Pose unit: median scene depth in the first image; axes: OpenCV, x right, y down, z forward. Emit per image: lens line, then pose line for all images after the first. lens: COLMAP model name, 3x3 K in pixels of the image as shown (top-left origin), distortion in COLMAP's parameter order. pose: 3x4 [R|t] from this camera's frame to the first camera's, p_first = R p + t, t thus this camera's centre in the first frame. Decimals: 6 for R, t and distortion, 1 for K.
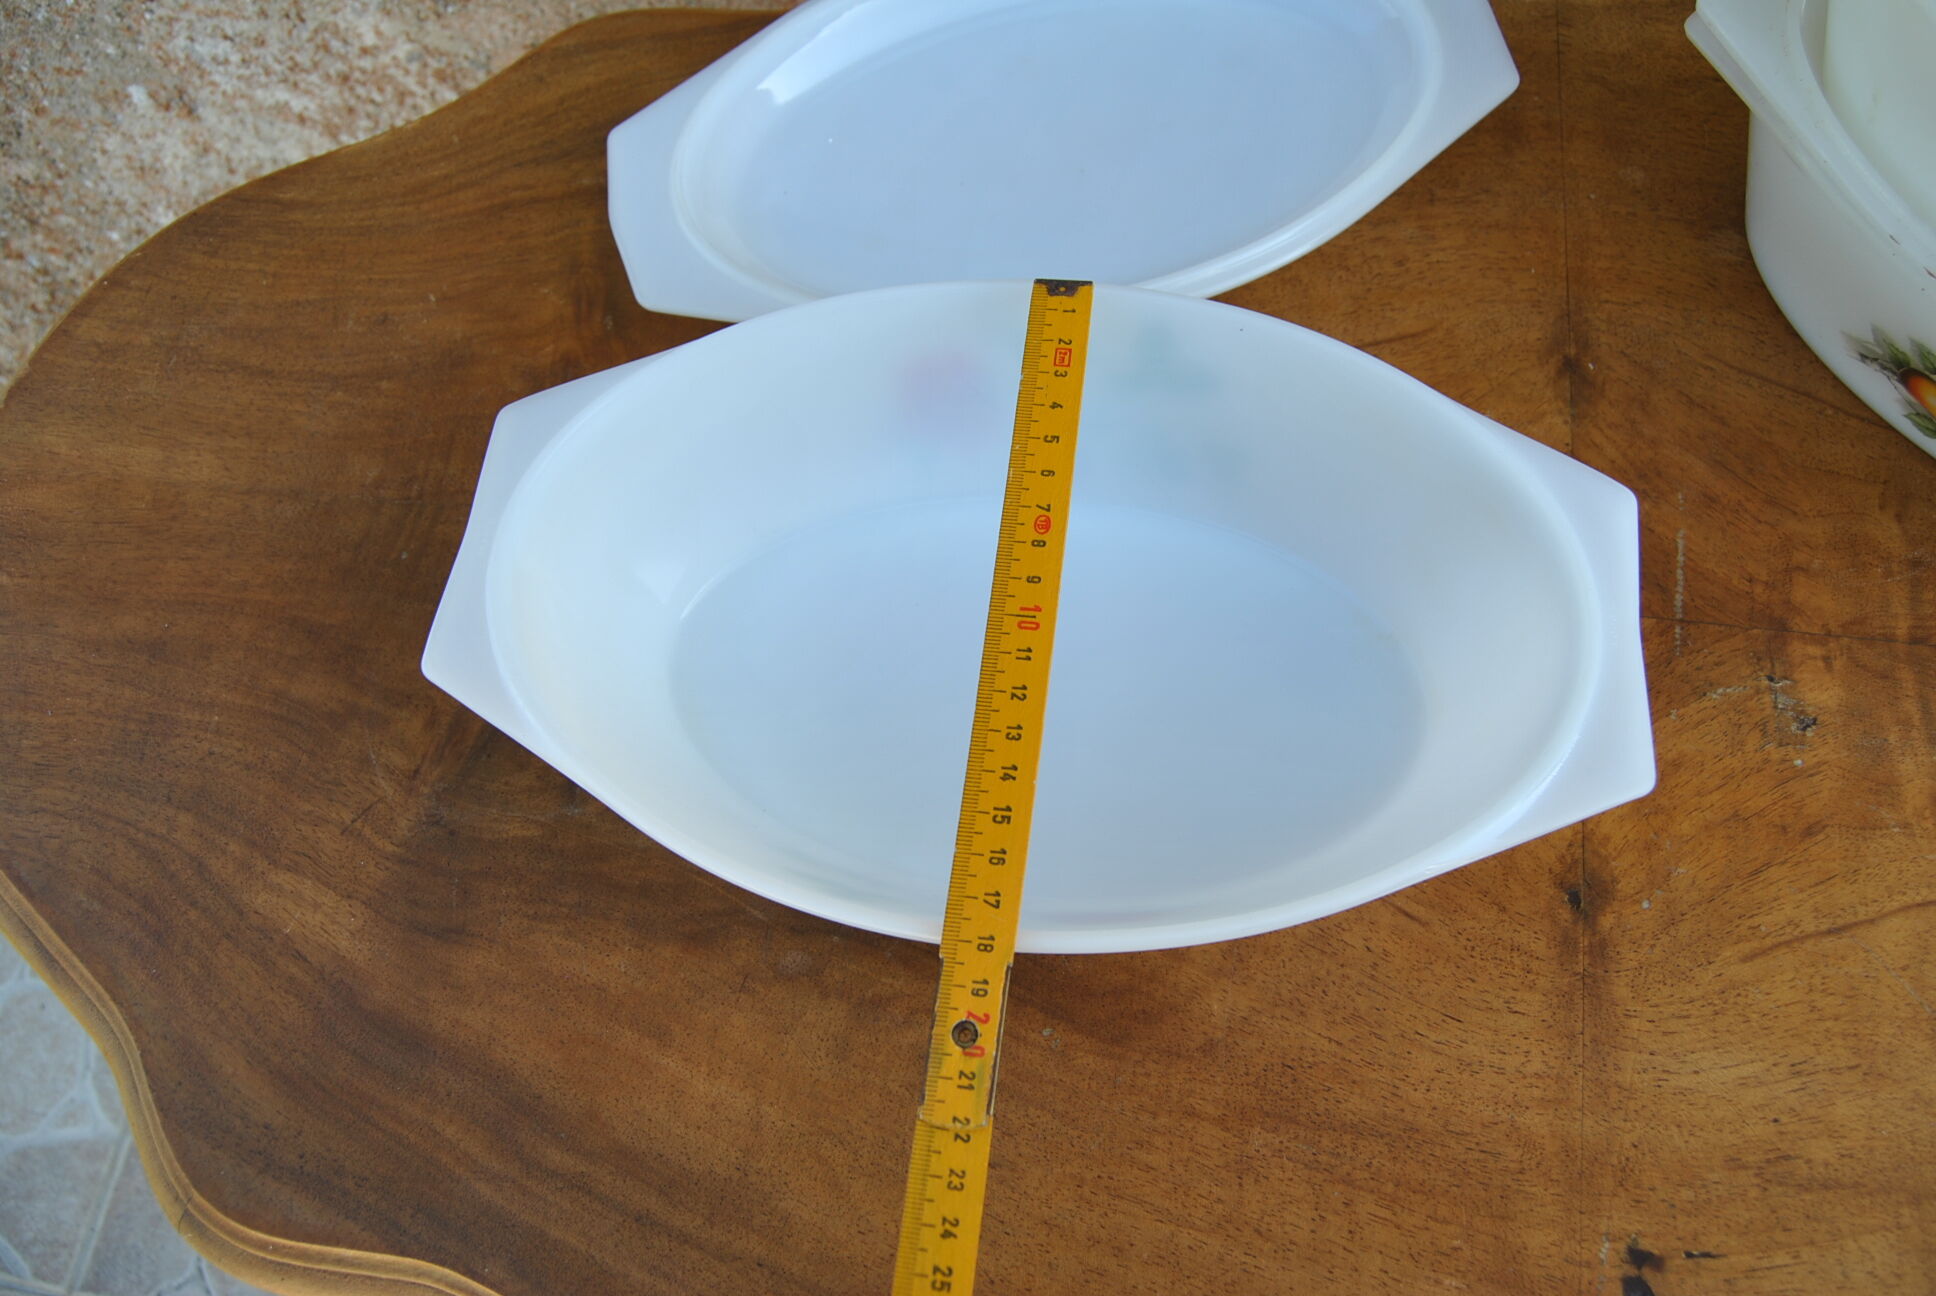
lens RADIAL K [[1477.6, 0, 986.7], [0, 1477.6, 633.6], [0, 0, 1]] dist [-0.103450, 0.042991]
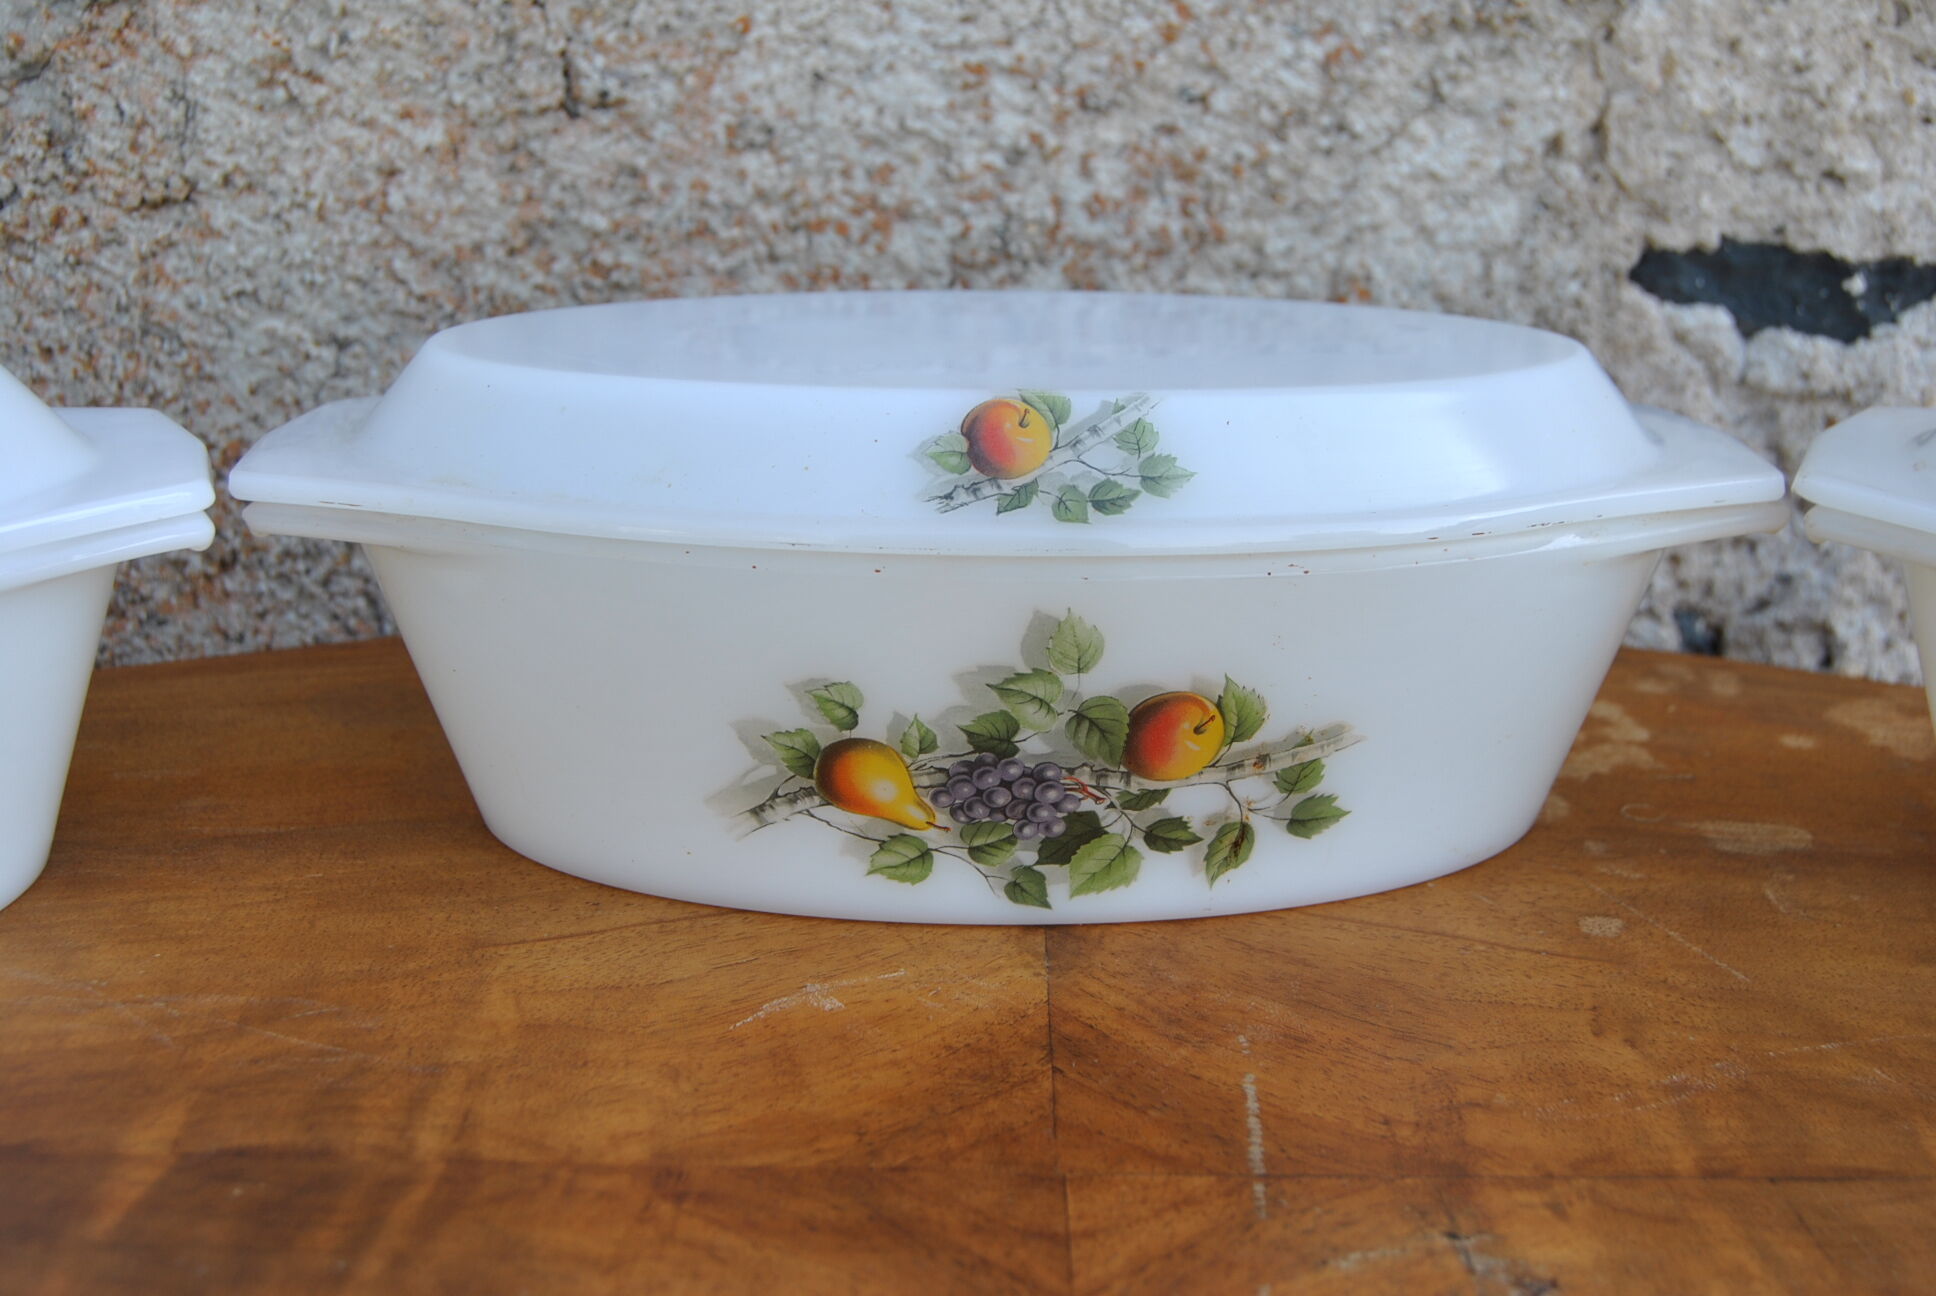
lens RADIAL K [[2067.9, 0, 993.7], [0, 2067.9, 646.9], [0, 0, 1]] dist [-0.073815, 0.039157]
pose [[0.985663, 0.043177, 0.163105, 0.284242], [0.094432, 0.659941, -0.745360, 0.436316], [-0.139823, 0.750076, 0.646402, 0.442753]]
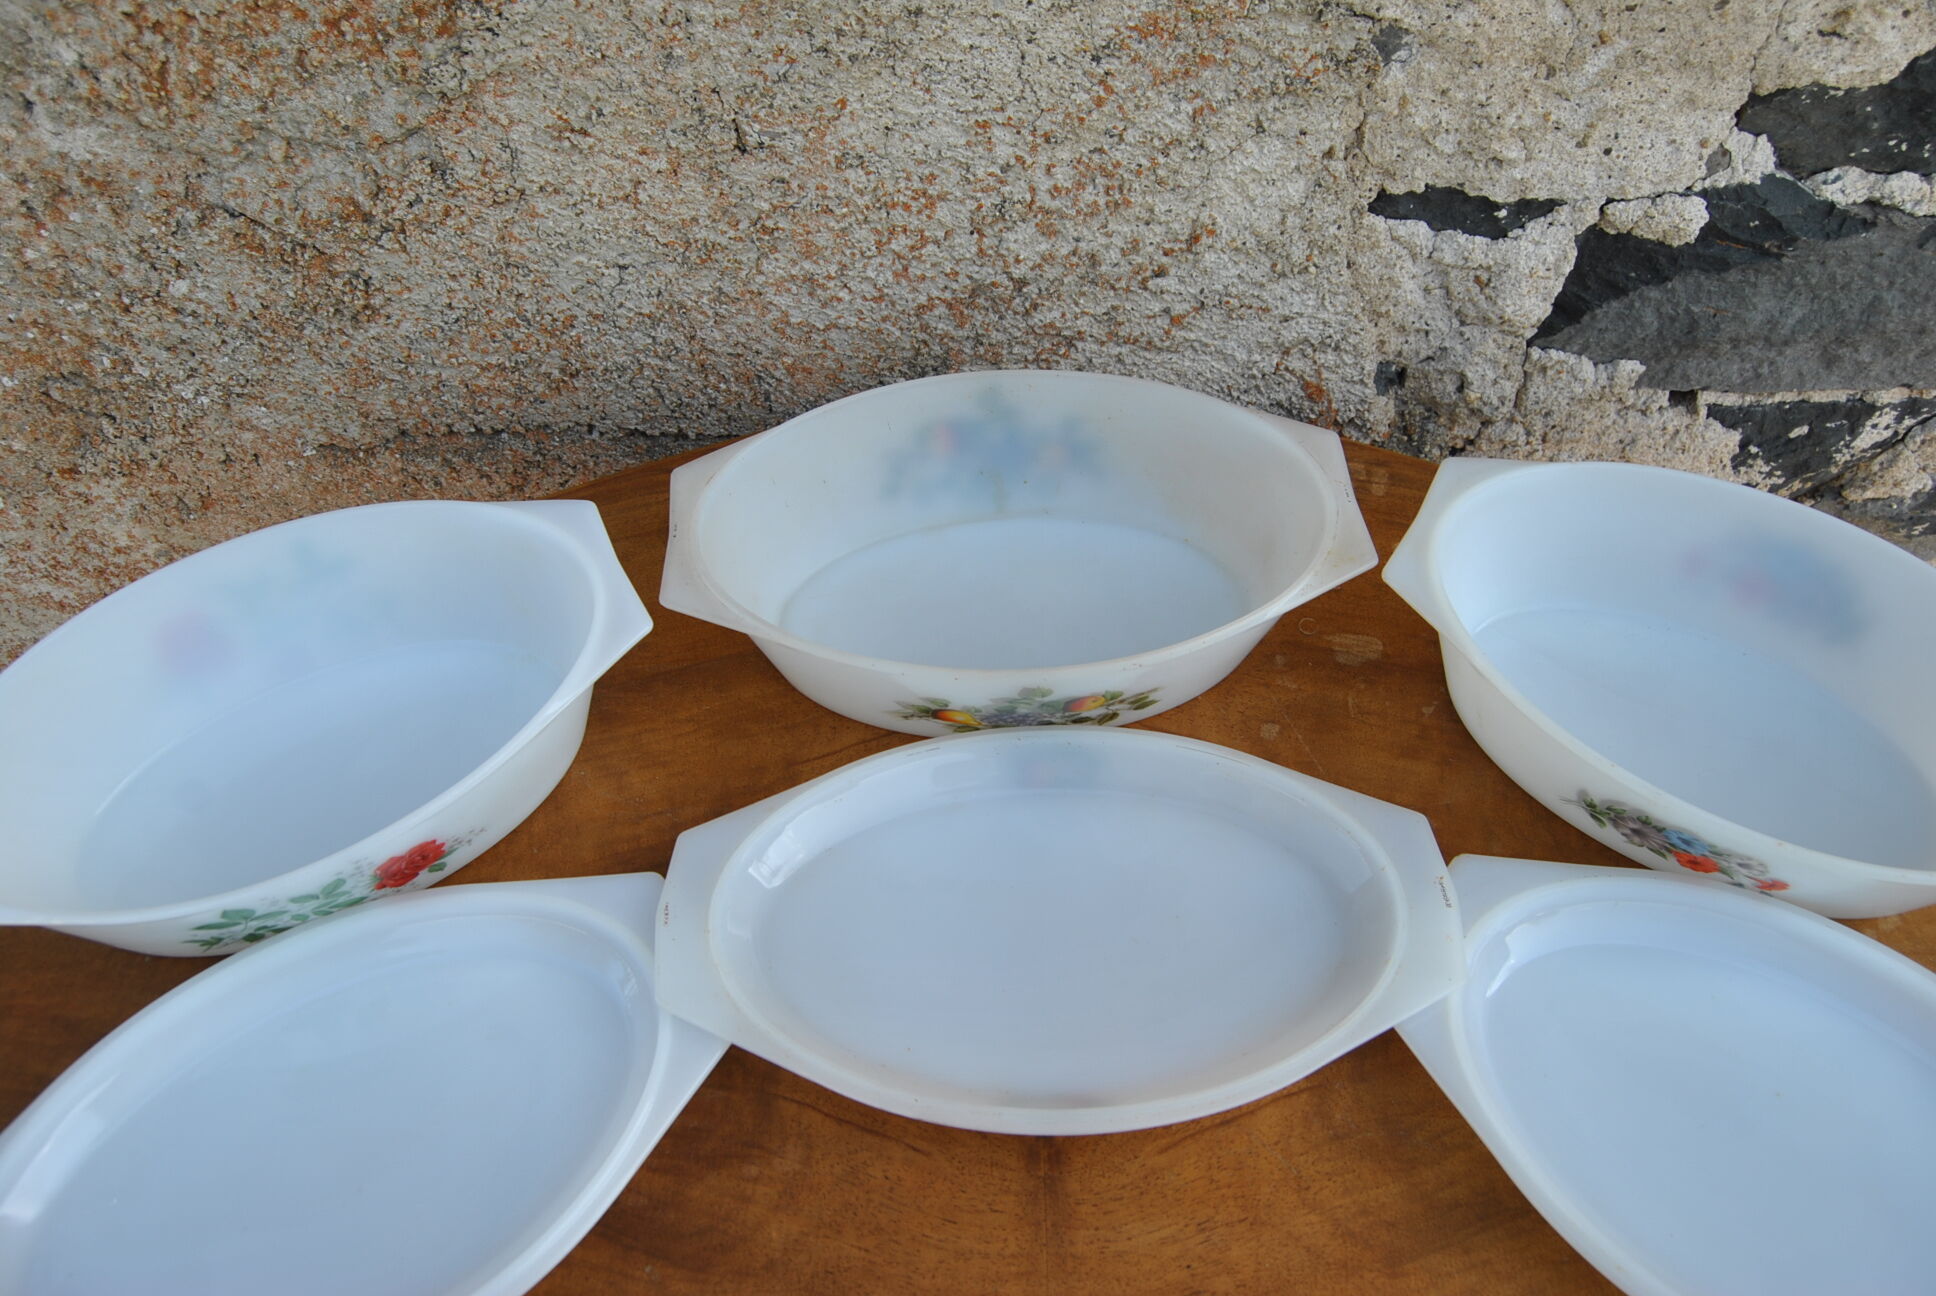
lens RADIAL K [[1494.4, 0, 982.6], [0, 1494.4, 633.4], [0, 0, 1]] dist [-0.099265, 0.039719]
pose [[0.986540, -0.076093, 0.144738, 0.191742], [0.110660, 0.962333, -0.248333, 0.080930], [-0.120390, 0.261008, 0.957800, -0.450957]]
